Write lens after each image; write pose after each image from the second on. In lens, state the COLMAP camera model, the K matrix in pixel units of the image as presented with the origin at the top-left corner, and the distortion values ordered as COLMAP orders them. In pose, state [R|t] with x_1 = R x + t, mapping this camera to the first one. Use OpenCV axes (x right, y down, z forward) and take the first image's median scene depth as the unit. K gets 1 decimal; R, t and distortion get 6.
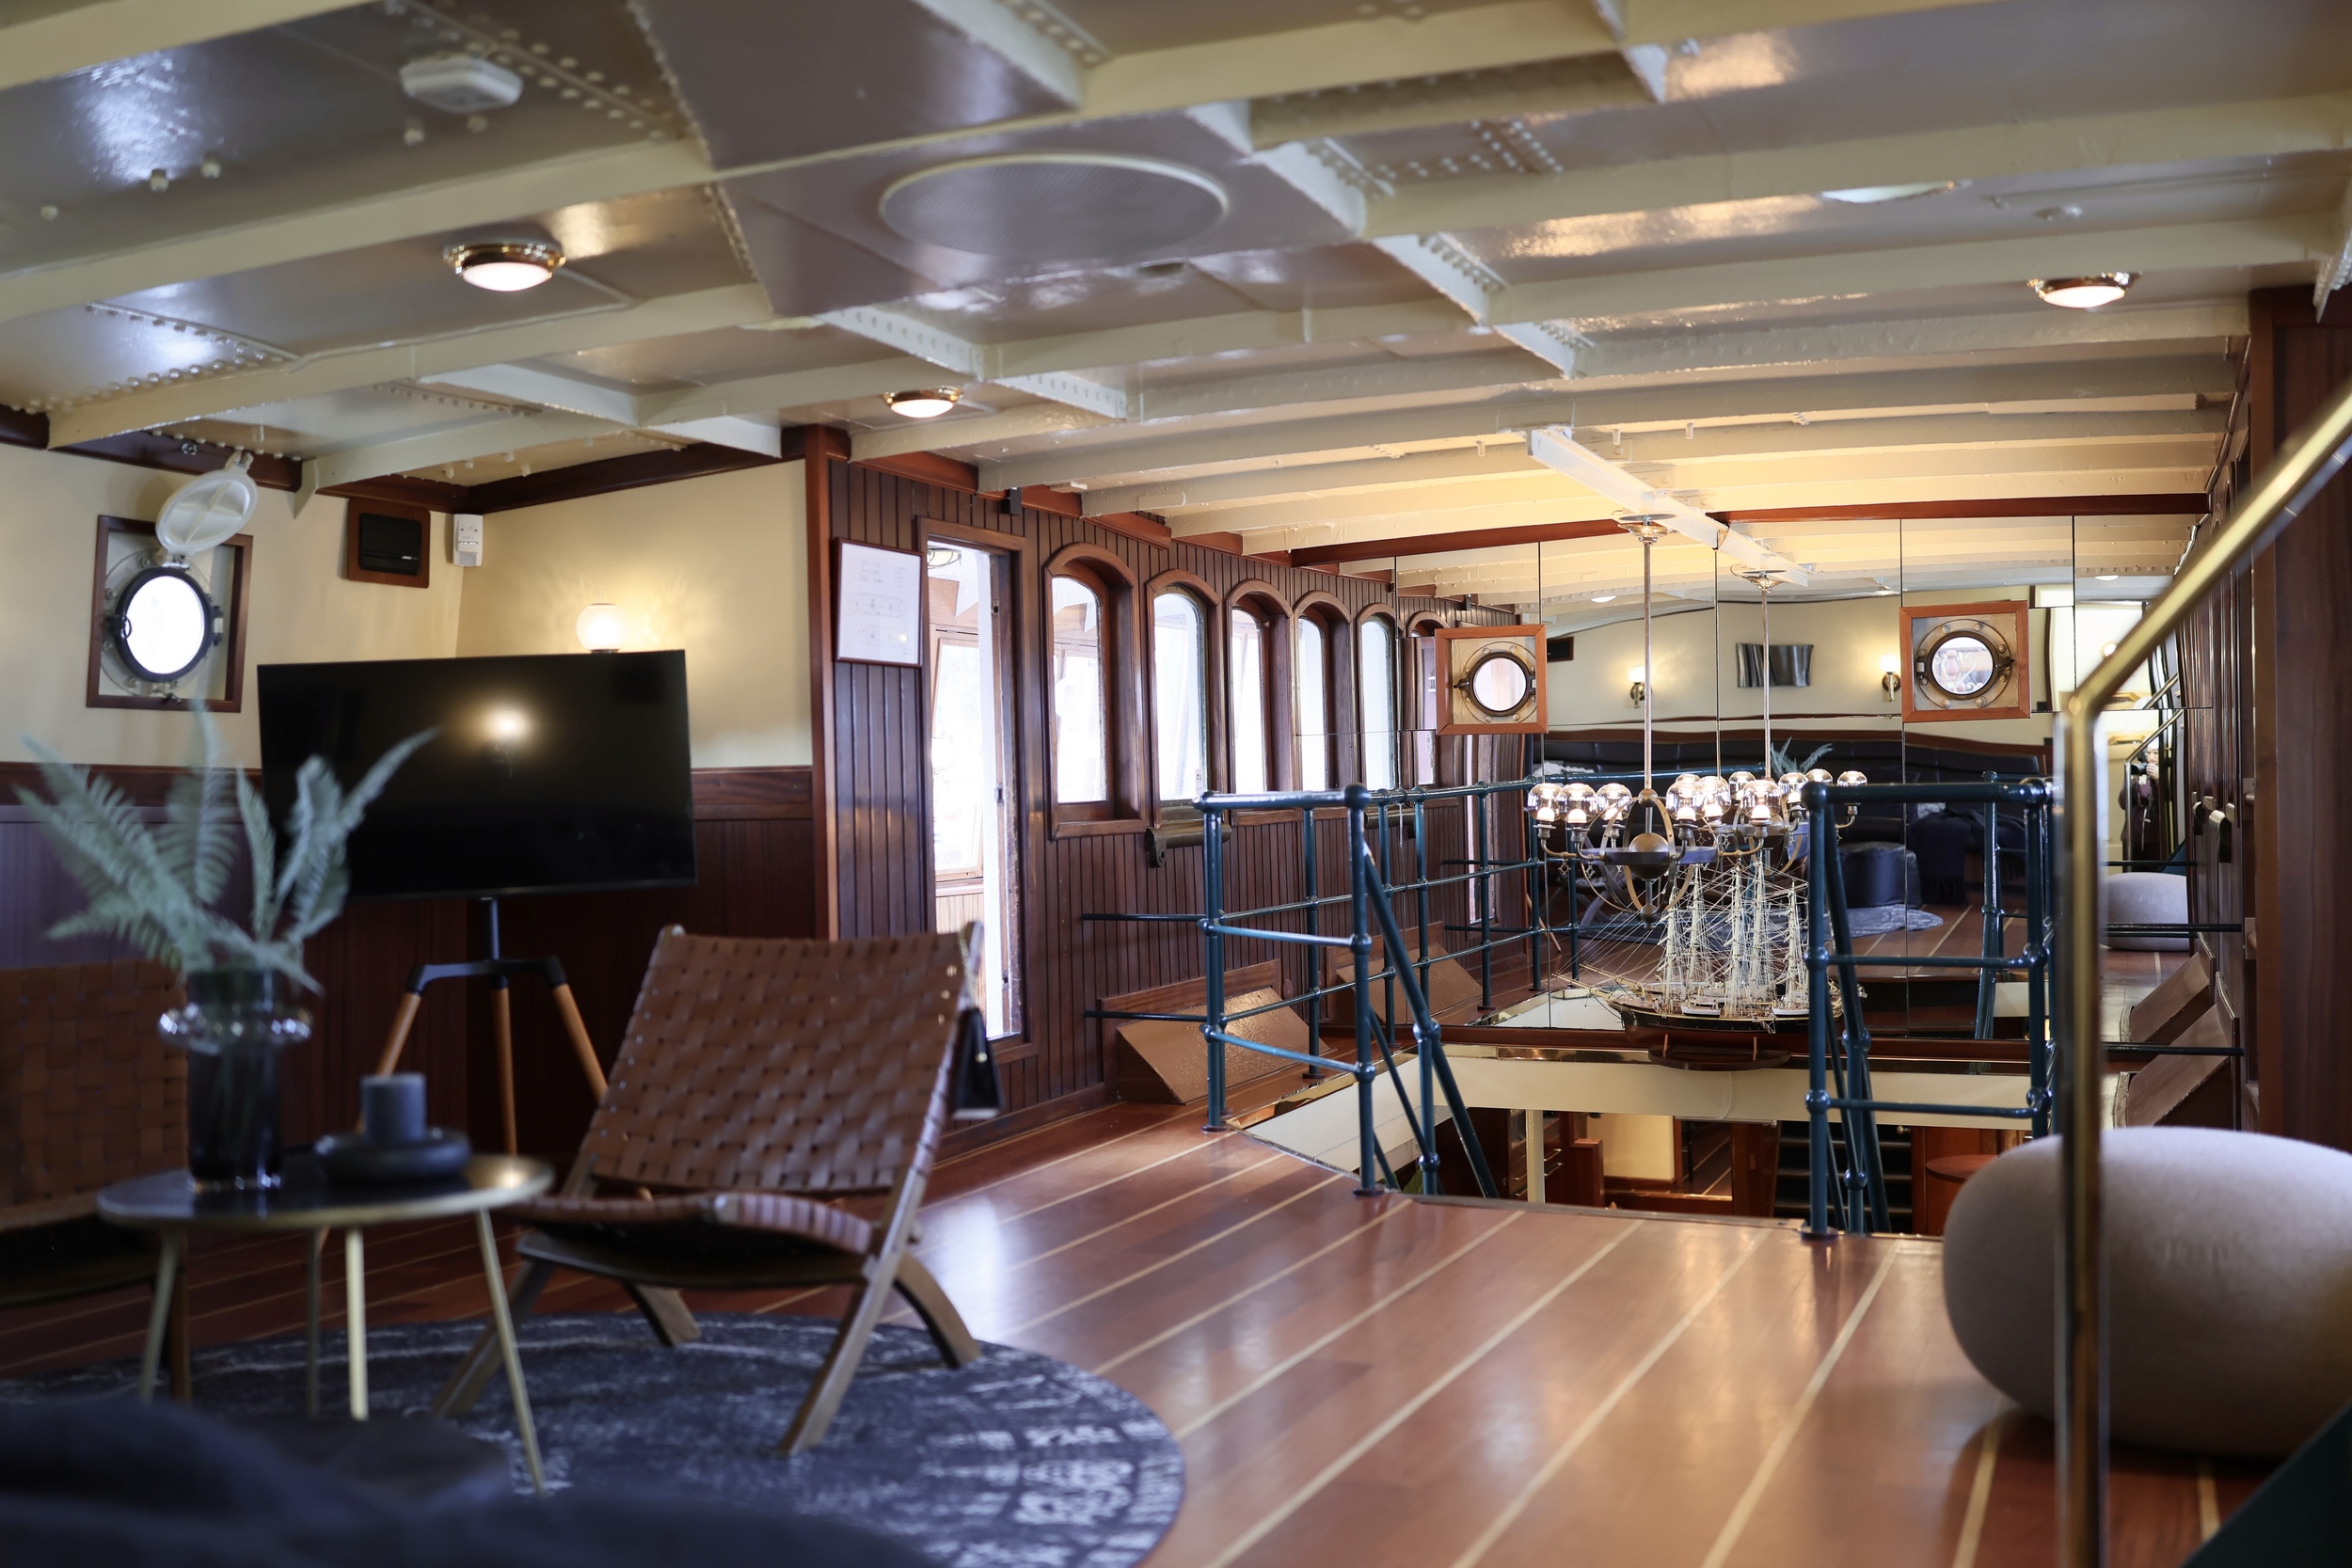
lens RADIAL K [[2227.6, 0, 1175.8], [0, 2227.6, 774.9], [0, 0, 1]] dist [-0.003433, 0.013536]
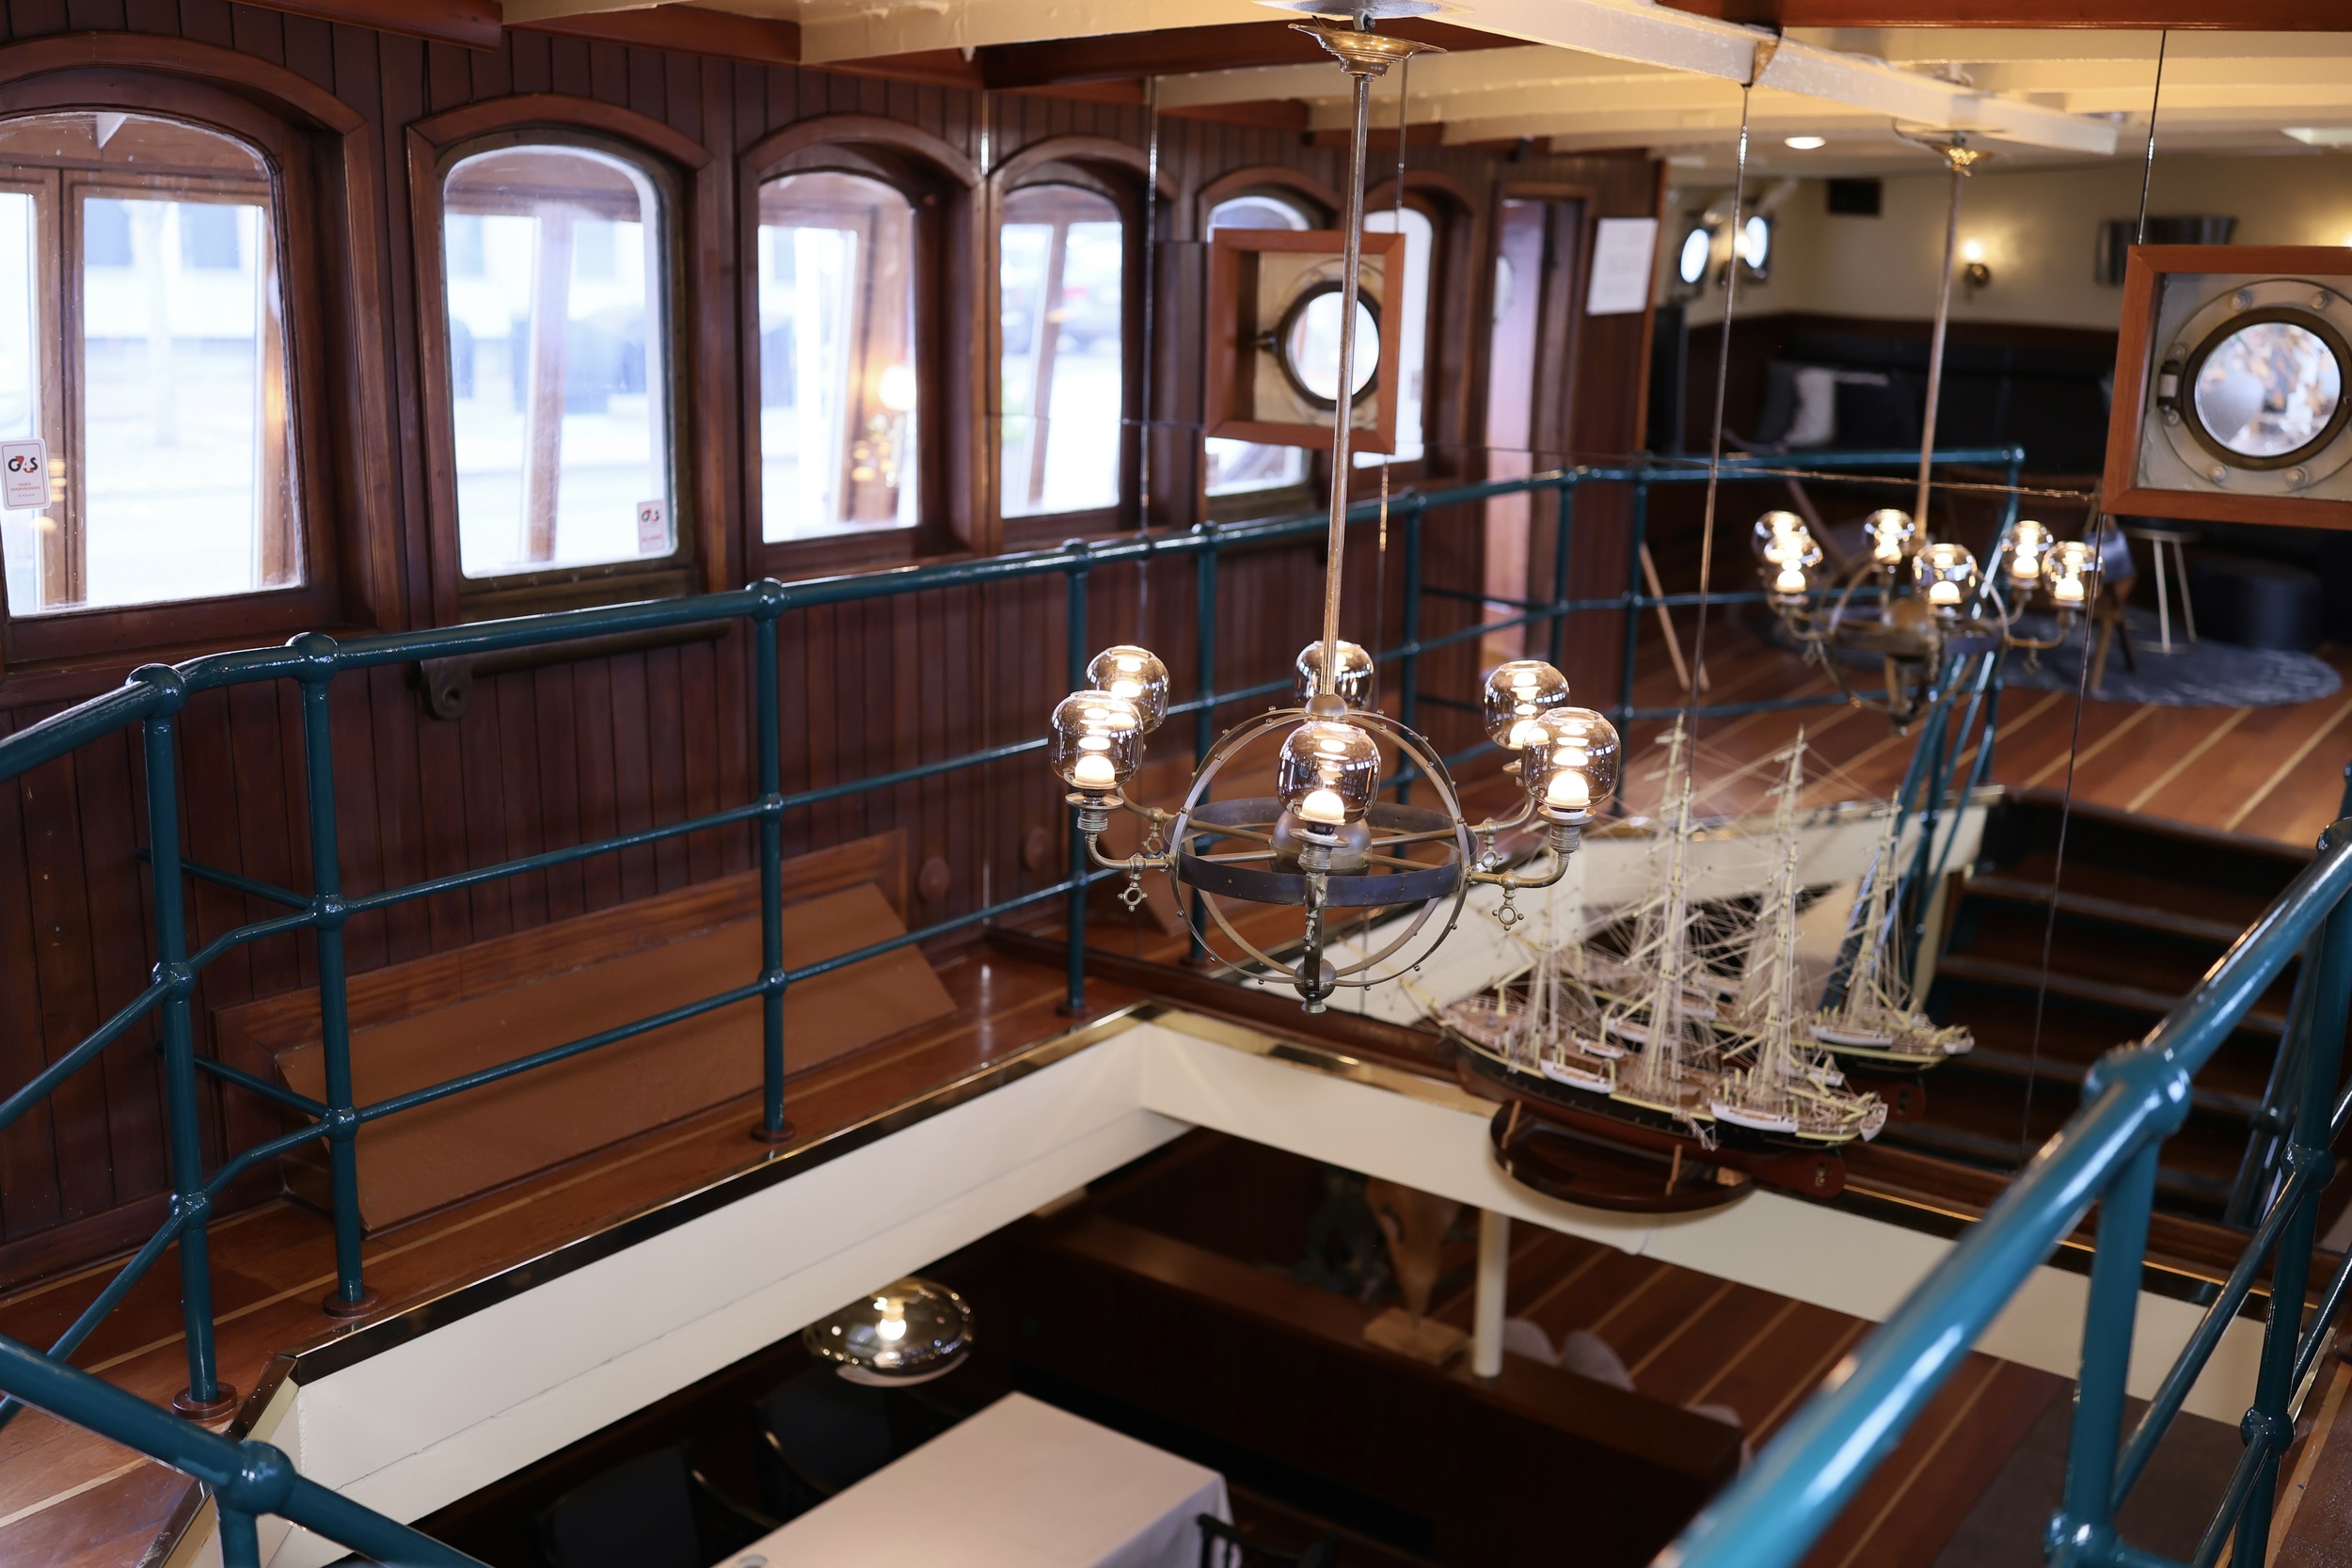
lens RADIAL K [[2227.6, 0, 1175.8], [0, 2227.6, 774.9], [0, 0, 1]] dist [-0.003433, 0.013536]
pose [[0.975546, 0.095726, -0.197857, 0.230891], [-0.049344, 0.972584, 0.227256, -0.062054], [0.214187, -0.211935, 0.953524, 0.508340]]
